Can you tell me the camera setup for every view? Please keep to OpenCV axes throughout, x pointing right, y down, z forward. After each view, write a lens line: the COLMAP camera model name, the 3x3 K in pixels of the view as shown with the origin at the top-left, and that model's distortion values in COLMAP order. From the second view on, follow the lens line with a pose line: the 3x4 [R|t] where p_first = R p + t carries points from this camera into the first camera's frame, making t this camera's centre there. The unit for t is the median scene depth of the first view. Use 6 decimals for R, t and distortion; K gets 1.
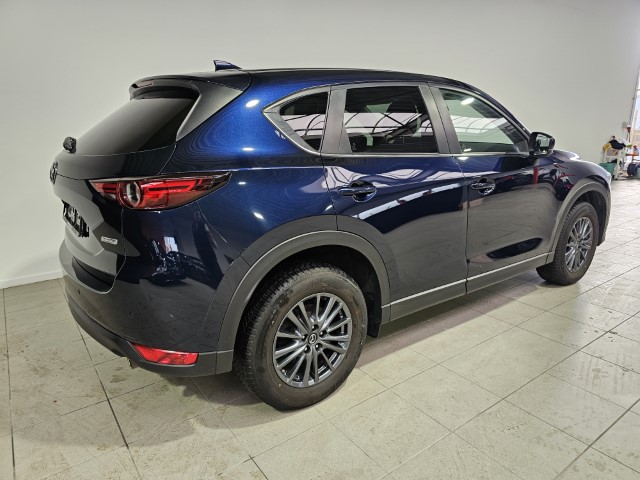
lens RADIAL K [[441.8, 0, 319.4], [0, 441.8, 235.7], [0, 0, 1]] dist [0.052420, -0.041061]
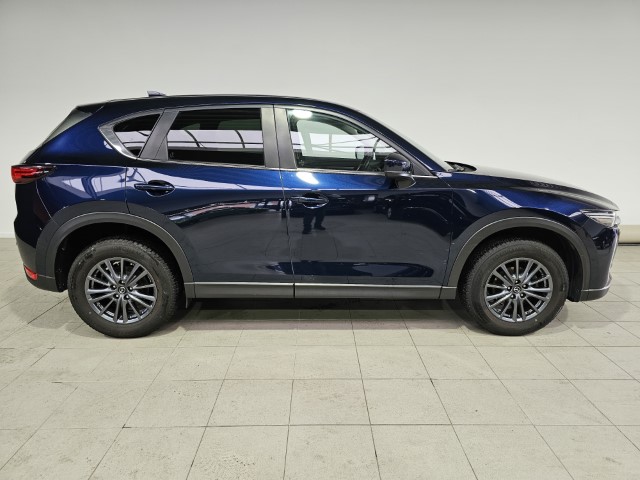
lens RADIAL K [[441.8, 0, 318.9], [0, 441.8, 244.3], [0, 0, 1]] dist [0.052420, -0.041061]
pose [[0.812095, 0.158235, -0.561661, 1.234114], [-0.159476, 0.986072, 0.047219, -0.075234], [0.561310, 0.051226, 0.826019, 0.174814]]
